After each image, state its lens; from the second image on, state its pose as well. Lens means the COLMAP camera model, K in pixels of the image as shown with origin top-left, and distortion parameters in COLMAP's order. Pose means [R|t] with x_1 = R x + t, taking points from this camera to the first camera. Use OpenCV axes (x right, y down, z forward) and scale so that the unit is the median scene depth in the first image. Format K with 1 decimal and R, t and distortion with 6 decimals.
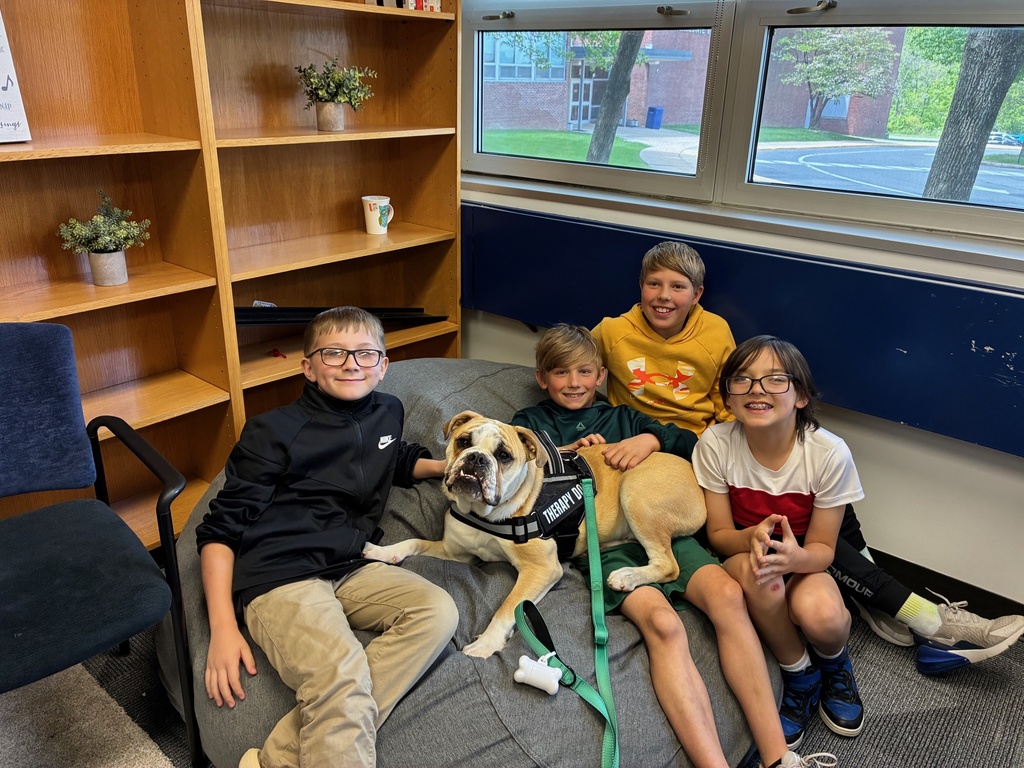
lens RADIAL K [[776.5, 0, 512.0], [0, 776.5, 384.0], [0, 0, 1]] dist [0.000371, -0.004931]
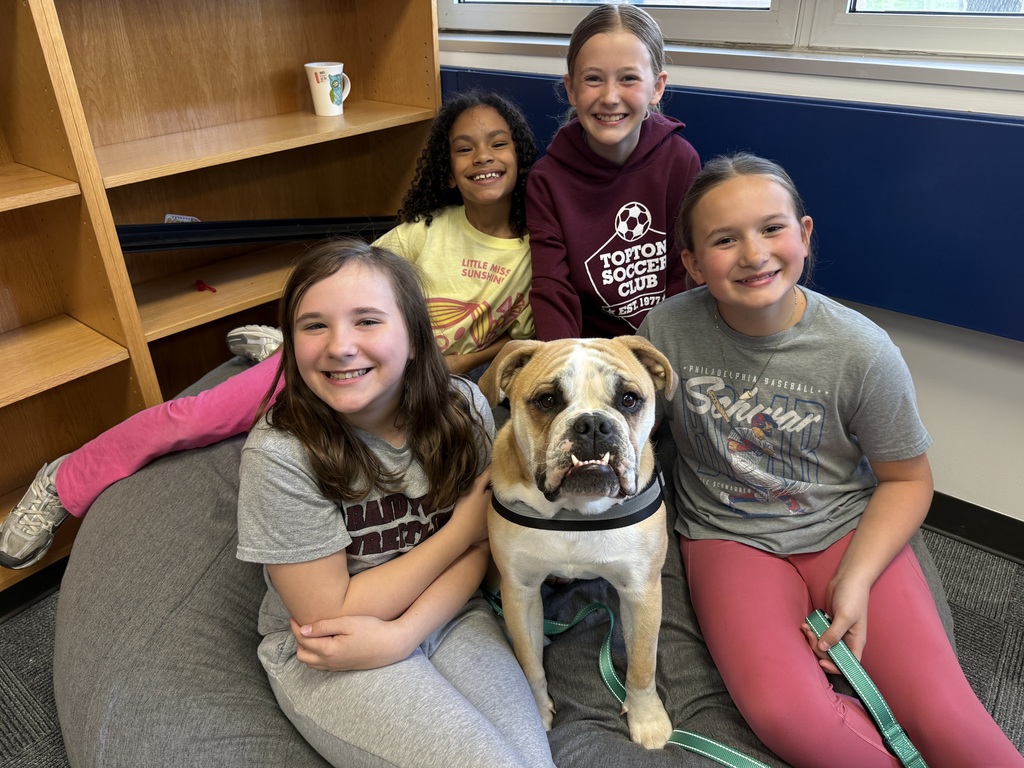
lens RADIAL K [[725.8, 0, 512.0], [0, 725.8, 384.0], [0, 0, 1]] dist [-0.003393, -0.002057]
pose [[0.999033, -0.043208, 0.008122, -0.017290], [0.041661, 0.989405, 0.139079, -0.030355], [-0.014045, -0.138606, 0.990248, 0.294927]]
